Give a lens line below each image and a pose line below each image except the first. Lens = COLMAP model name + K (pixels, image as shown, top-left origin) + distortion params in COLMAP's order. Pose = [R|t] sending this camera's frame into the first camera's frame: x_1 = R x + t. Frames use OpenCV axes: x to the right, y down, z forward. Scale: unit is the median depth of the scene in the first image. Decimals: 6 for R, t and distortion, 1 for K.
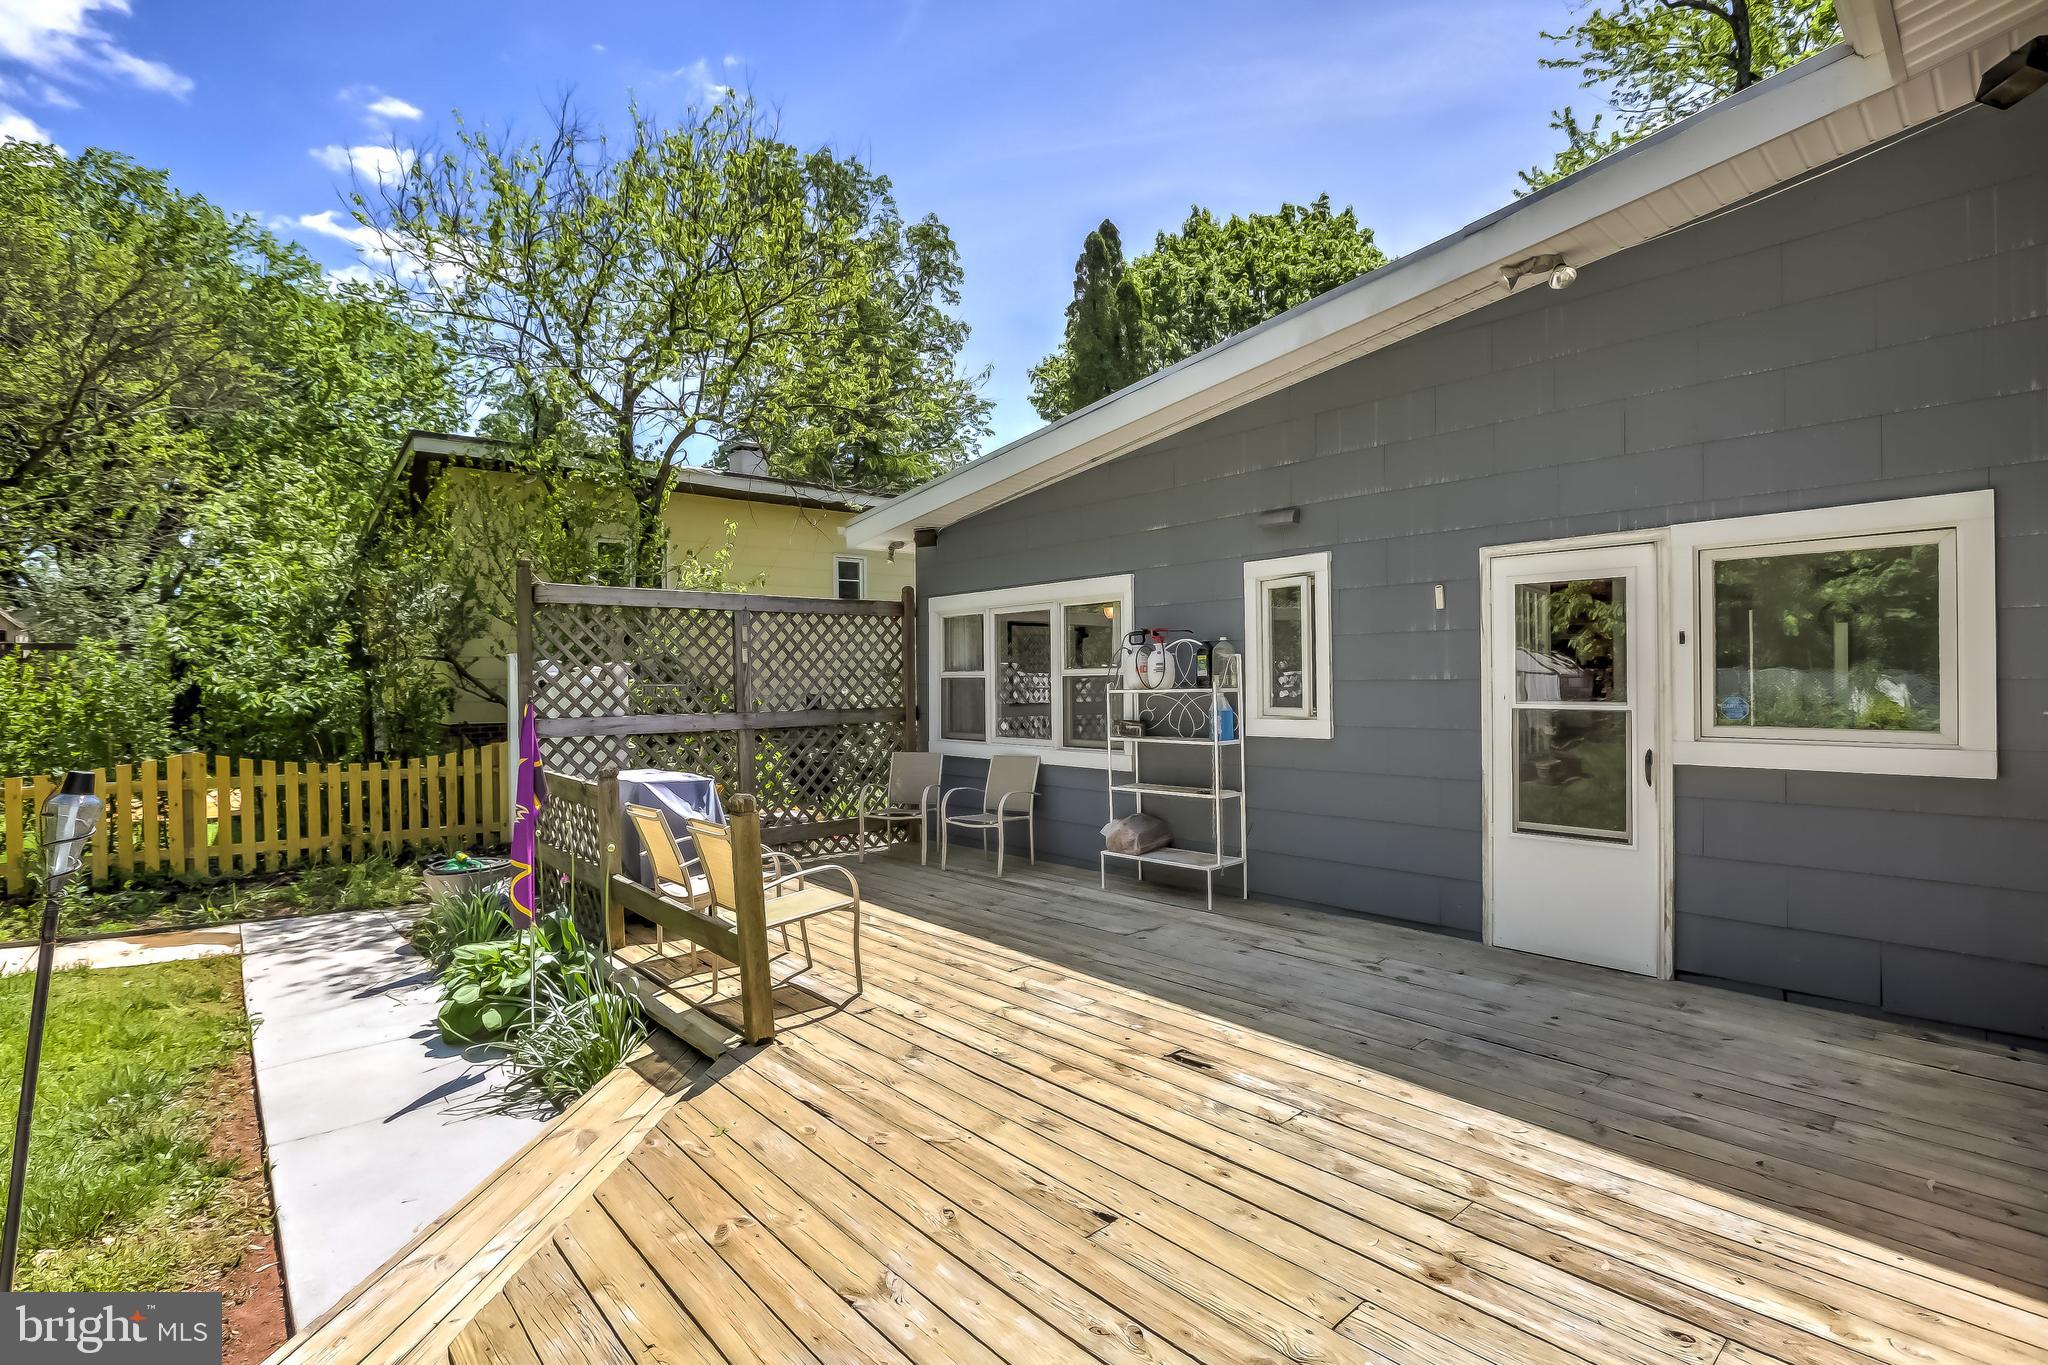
lens RADIAL K [[951.7, 0, 1011.8], [0, 951.7, 674.5], [0, 0, 1]] dist [-0.008865, 0.003727]
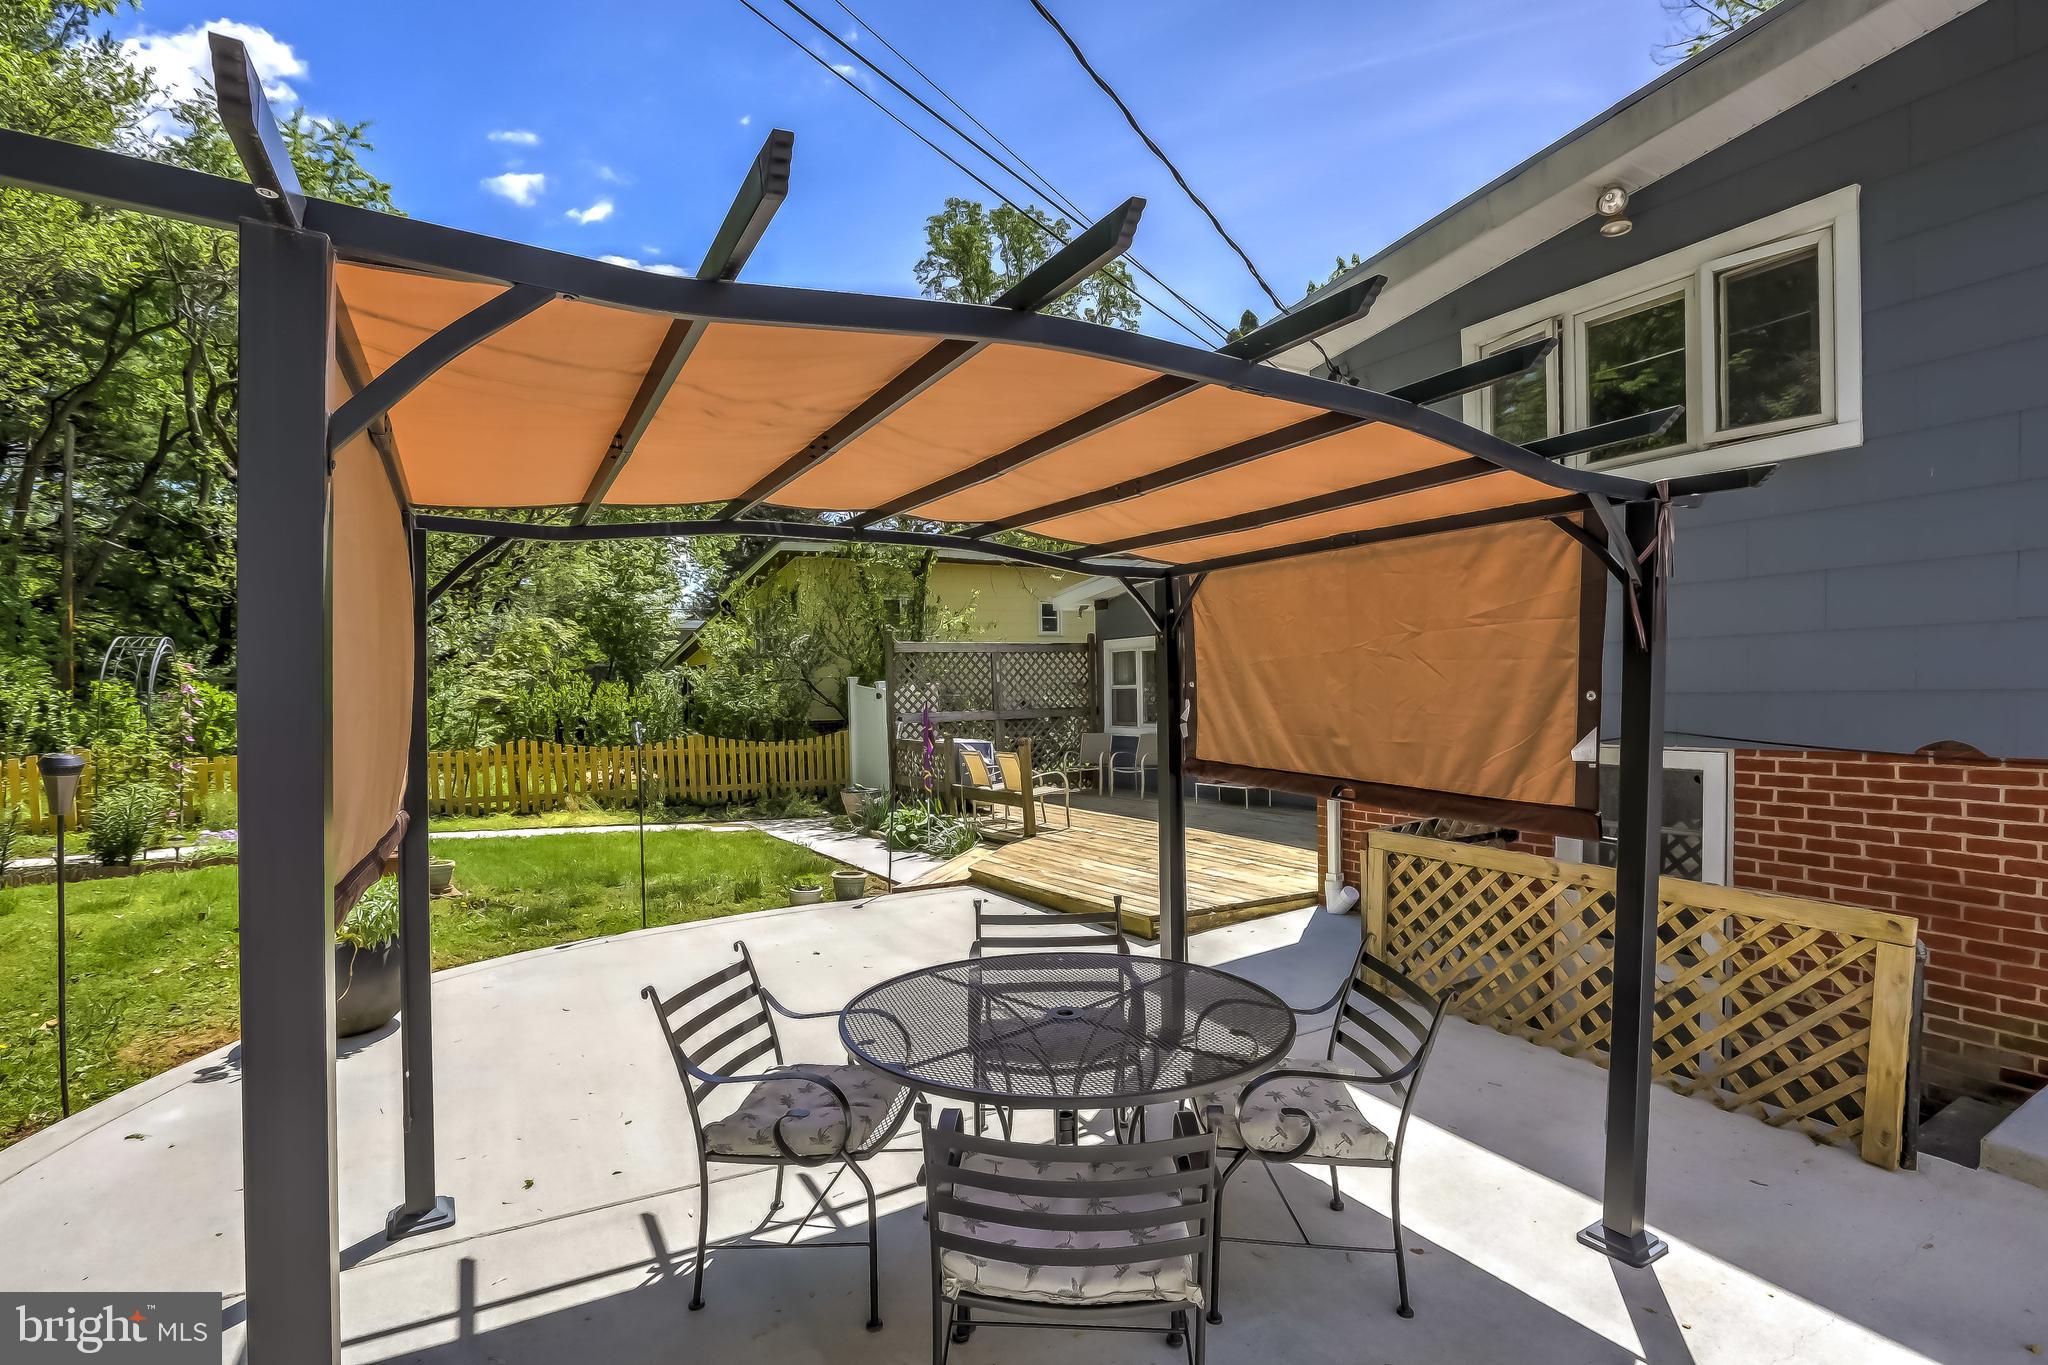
lens RADIAL K [[951.7, 0, 1012.5], [0, 951.7, 699.3], [0, 0, 1]] dist [-0.008865, 0.003727]
pose [[0.981321, -0.007942, -0.192213, 0.079080], [0.012154, 0.999711, 0.020746, -0.015787], [0.191992, -0.022695, 0.981134, -0.694346]]
